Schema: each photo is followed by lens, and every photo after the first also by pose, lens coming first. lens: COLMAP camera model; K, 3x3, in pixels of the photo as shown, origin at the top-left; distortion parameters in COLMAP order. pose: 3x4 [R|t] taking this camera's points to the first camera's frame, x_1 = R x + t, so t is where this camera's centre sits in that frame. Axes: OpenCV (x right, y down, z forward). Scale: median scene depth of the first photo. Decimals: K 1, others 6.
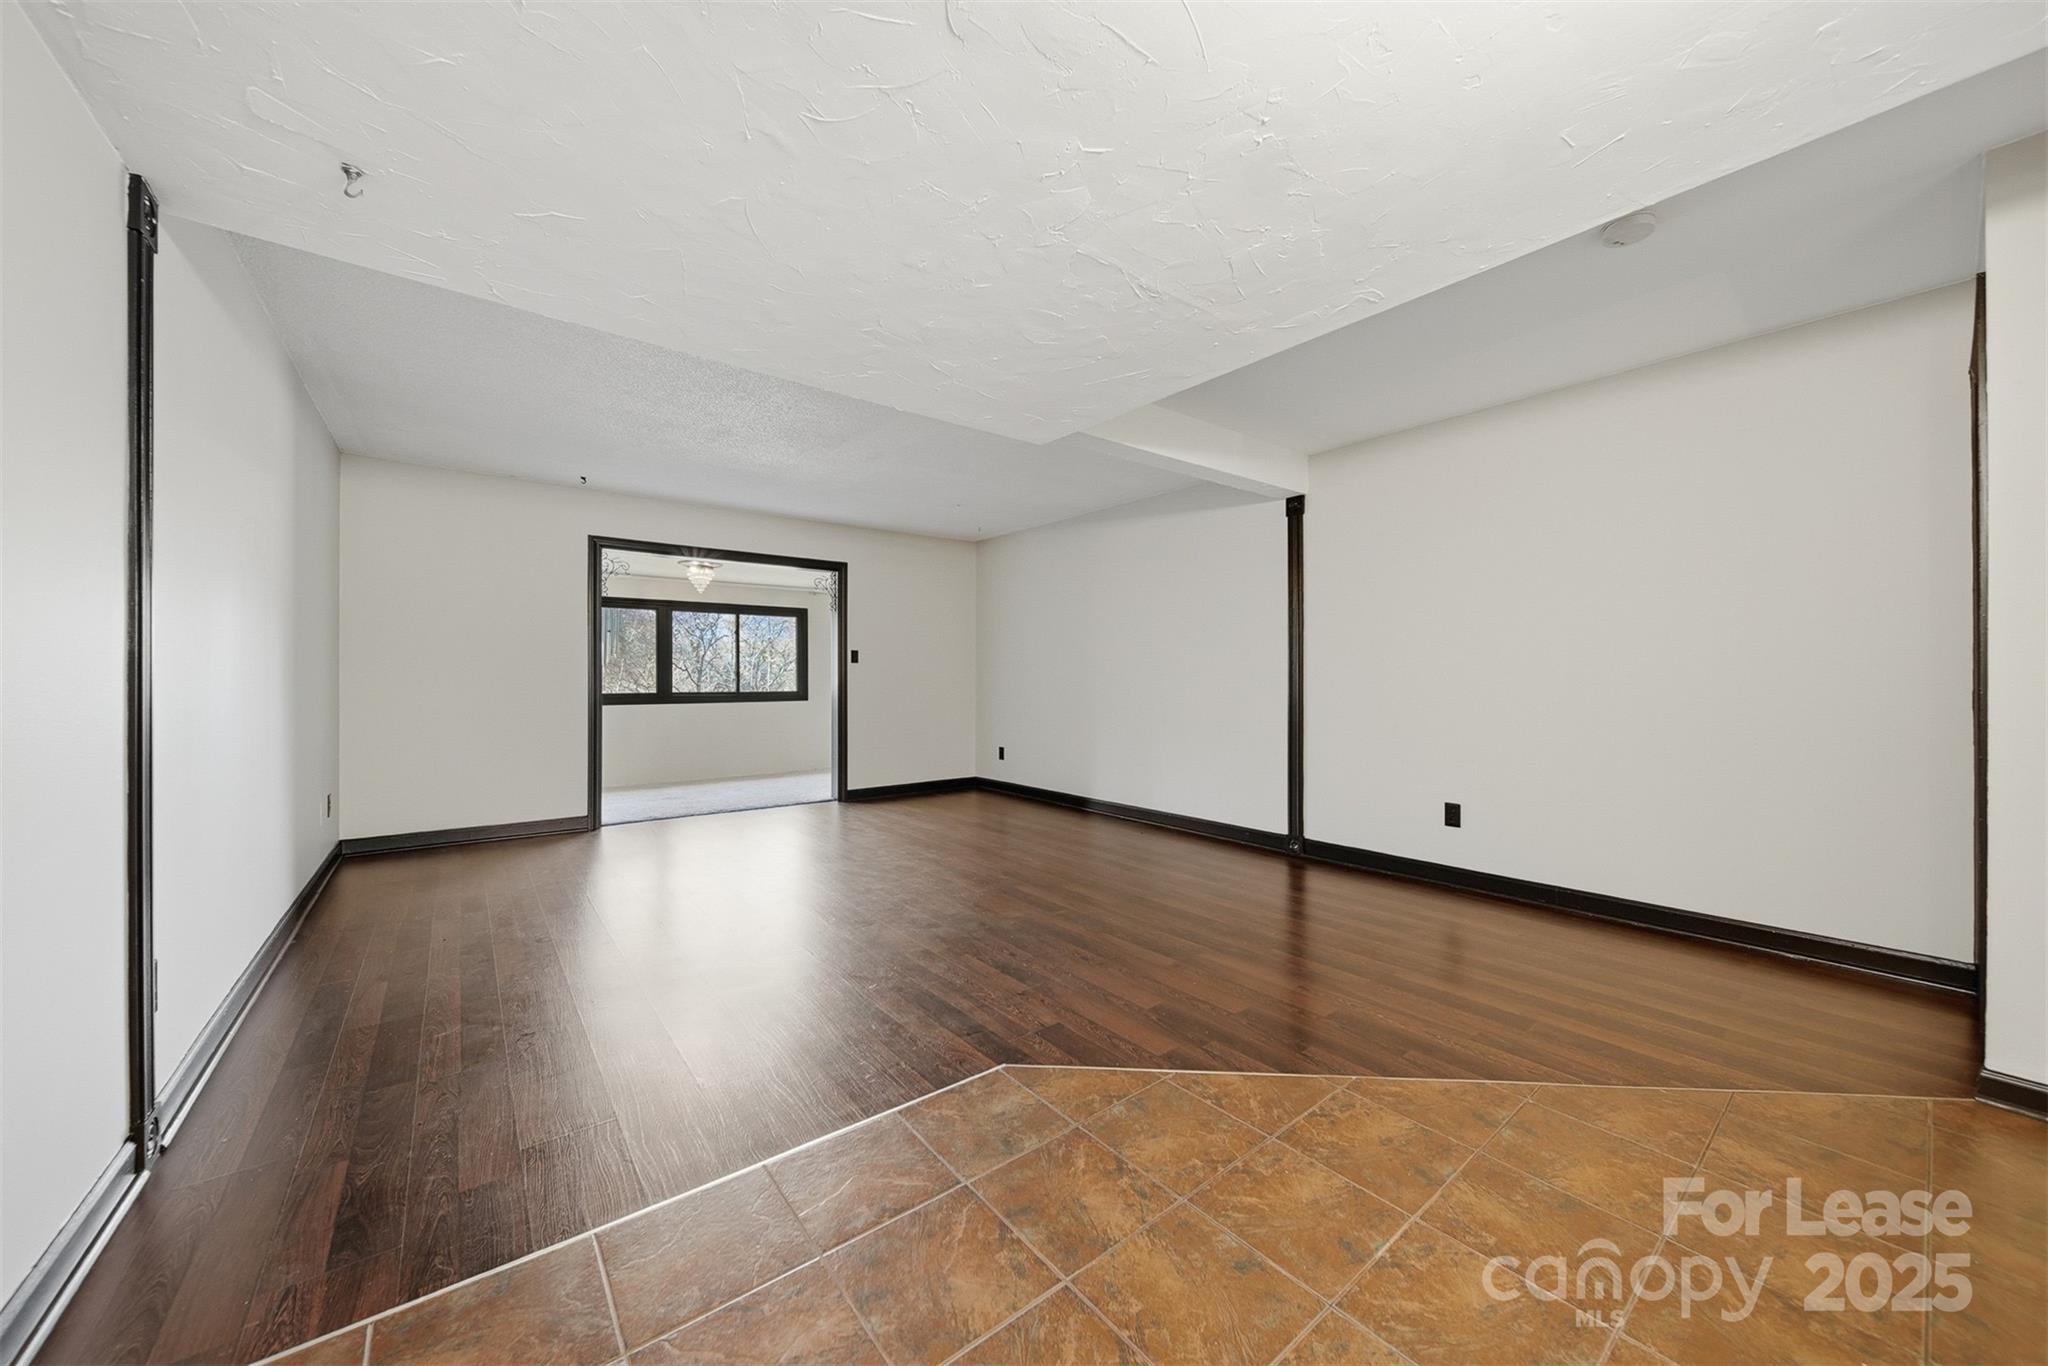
lens RADIAL K [[733.2, 0, 1025.2], [0, 733.2, 679.1], [0, 0, 1]] dist [0.000245, -0.000010]
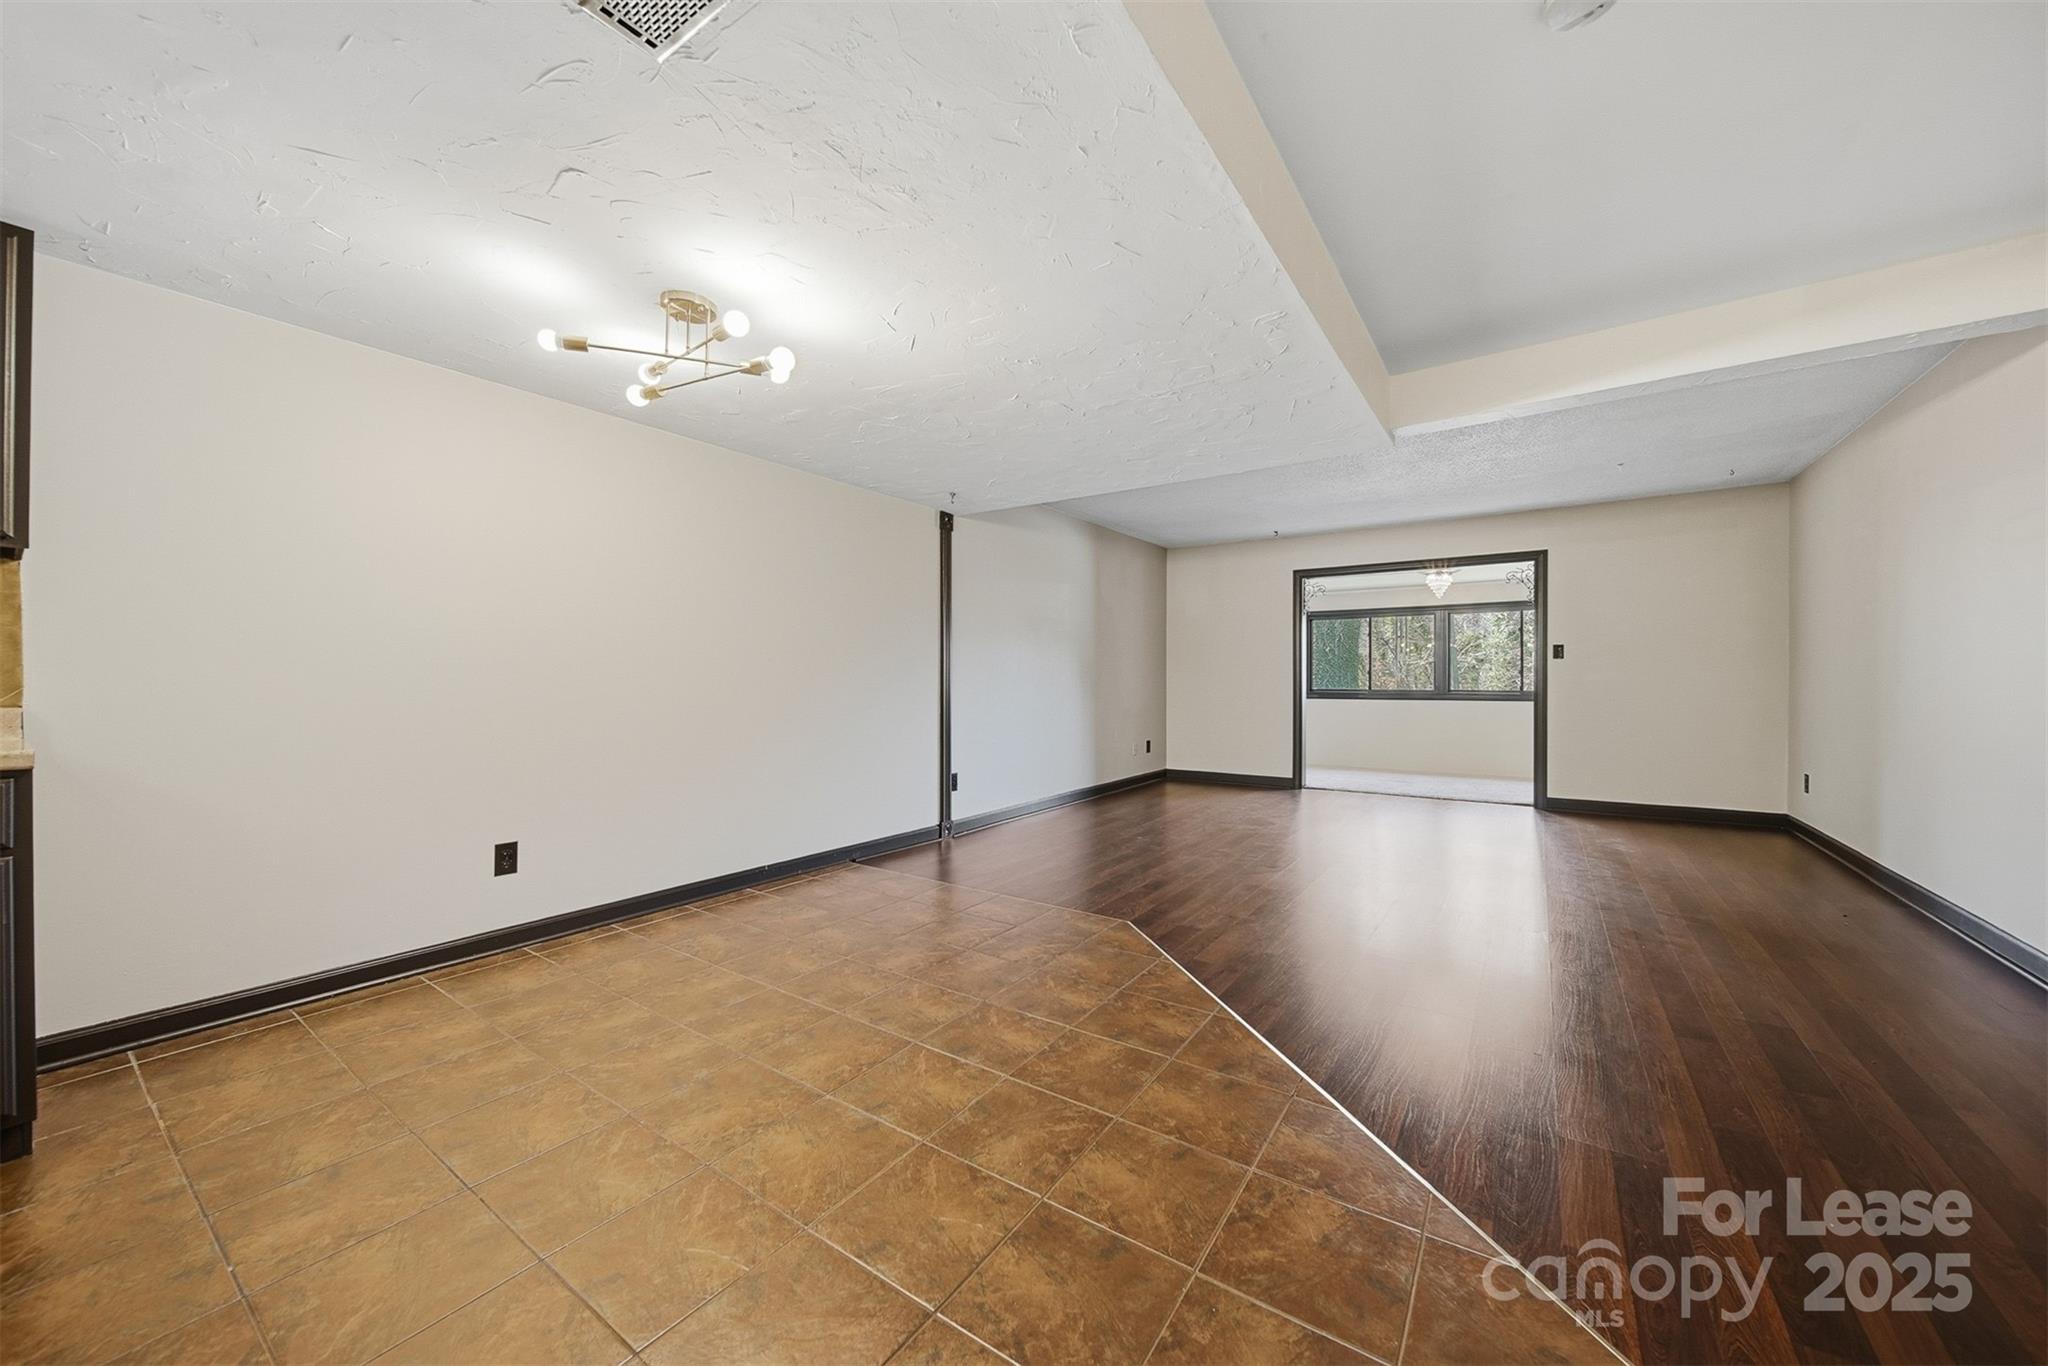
lens RADIAL K [[733.2, 0, 1025.2], [0, 733.2, 679.1], [0, 0, 1]] dist [0.000245, -0.000010]
pose [[0.296018, -0.000652, -0.955182, 0.526707], [-0.001160, 0.999999, -0.001043, 0.005661], [0.955182, 0.001417, 0.296017, 0.126221]]
